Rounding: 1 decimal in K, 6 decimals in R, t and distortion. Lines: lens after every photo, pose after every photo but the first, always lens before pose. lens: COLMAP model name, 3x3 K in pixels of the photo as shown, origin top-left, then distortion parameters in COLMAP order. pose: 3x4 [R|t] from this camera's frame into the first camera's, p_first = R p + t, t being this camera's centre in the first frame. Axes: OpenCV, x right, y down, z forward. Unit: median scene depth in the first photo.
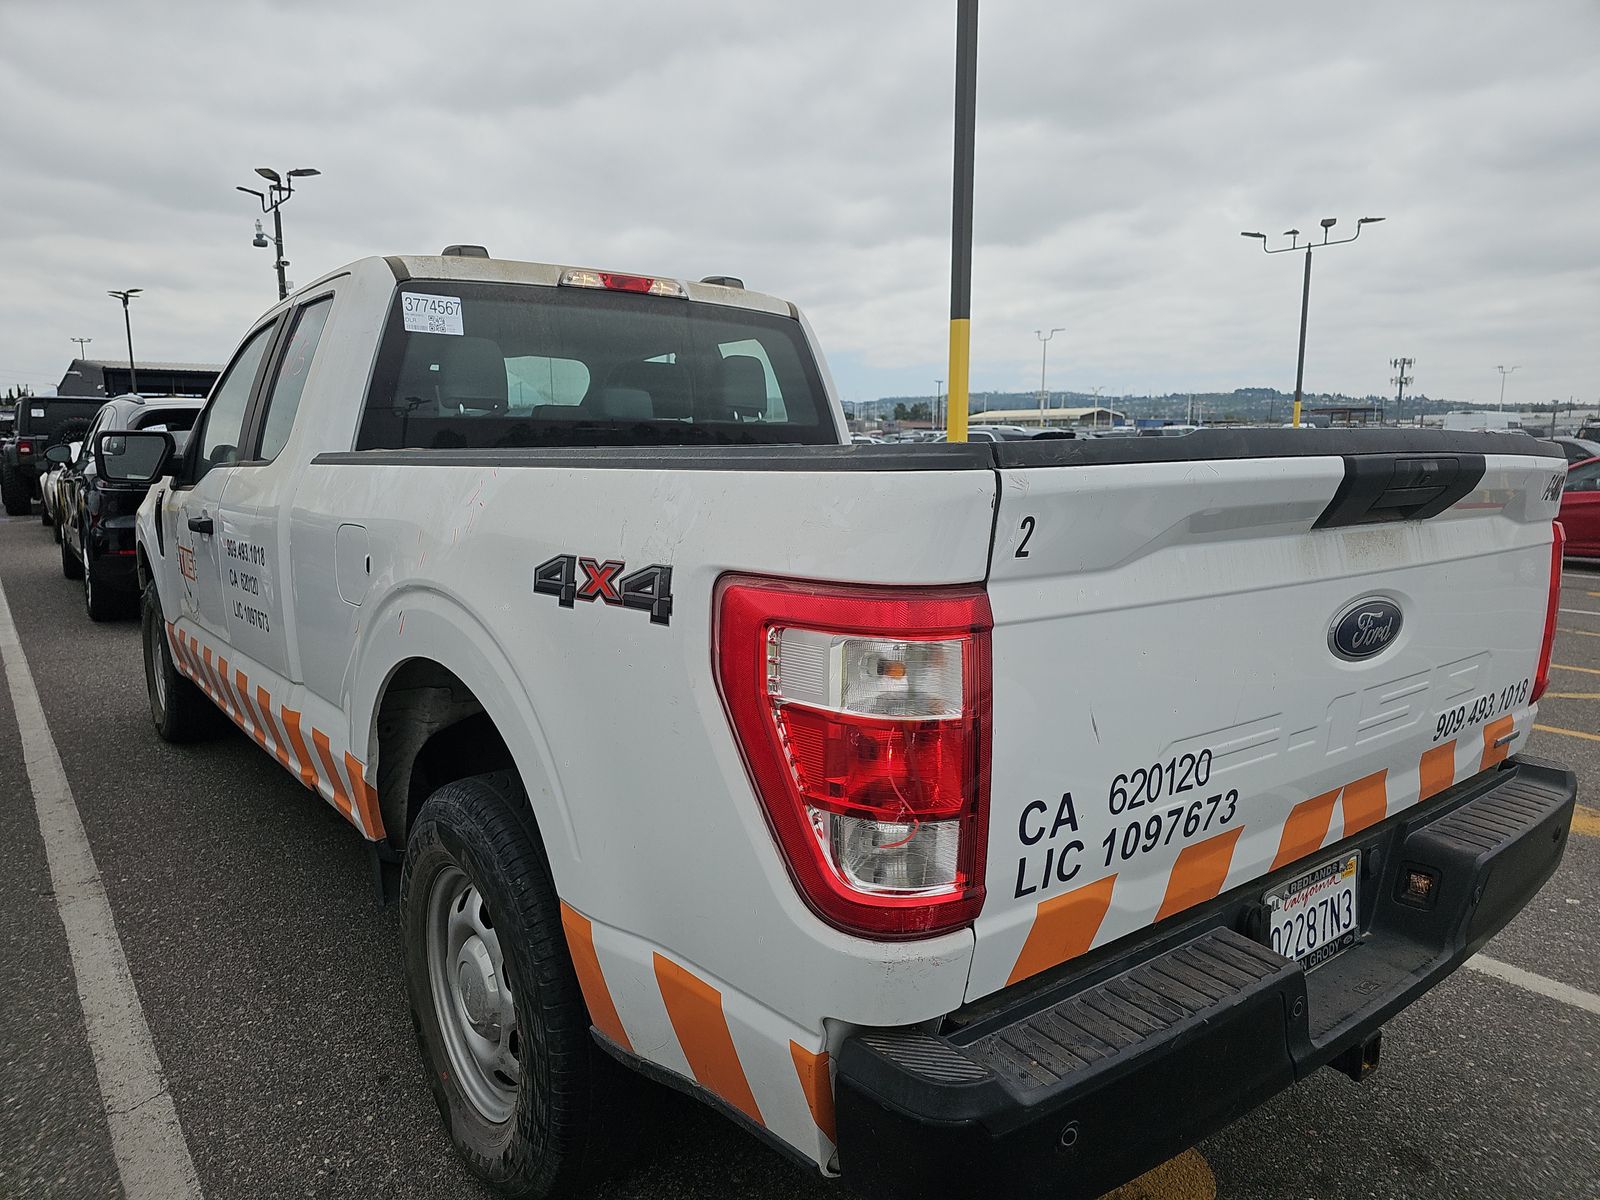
lens RADIAL K [[1049.4, 0, 798.3], [0, 1049.4, 604.6], [0, 0, 1]] dist [0.054120, -0.045130]
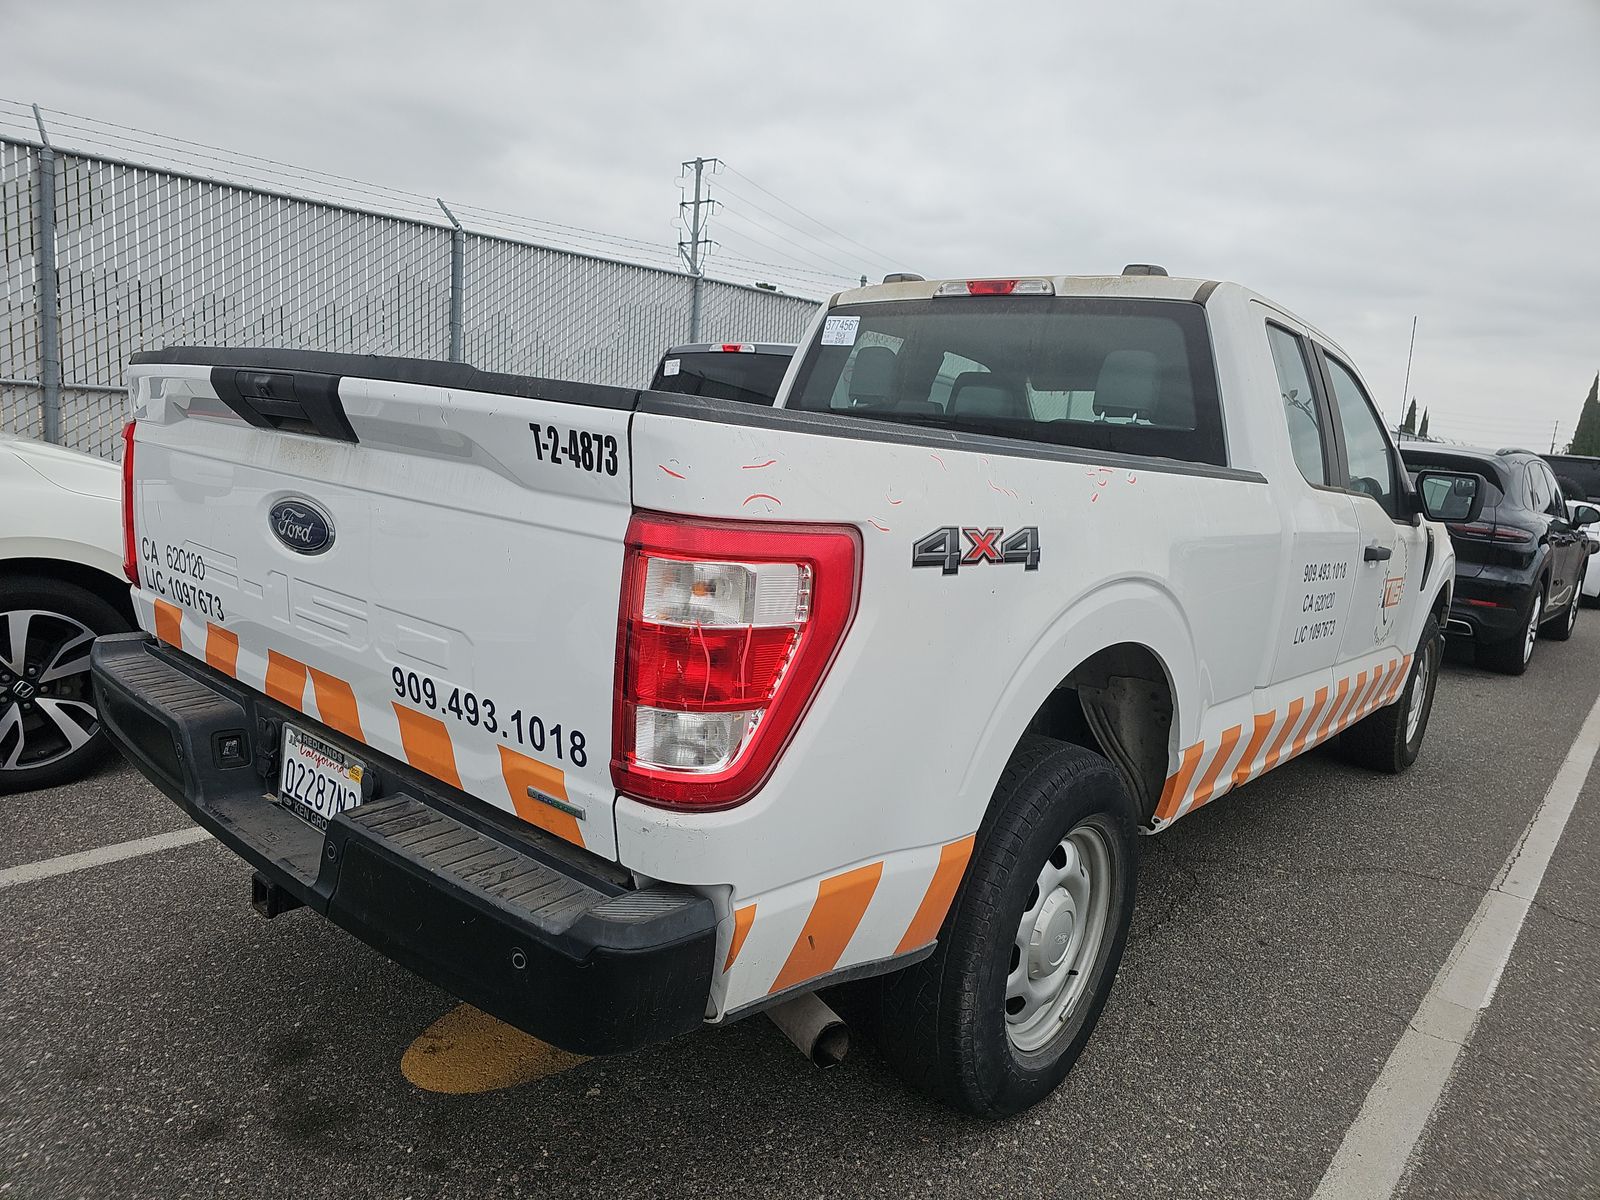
lens RADIAL K [[1049.4, 0, 782.3], [0, 1049.4, 596.2], [0, 0, 1]] dist [0.054120, -0.045130]
pose [[0.198233, 0.166313, -0.965942, 0.927817], [-0.232654, 0.965318, 0.118460, -0.085939], [0.952143, 0.201247, 0.230051, 0.653787]]
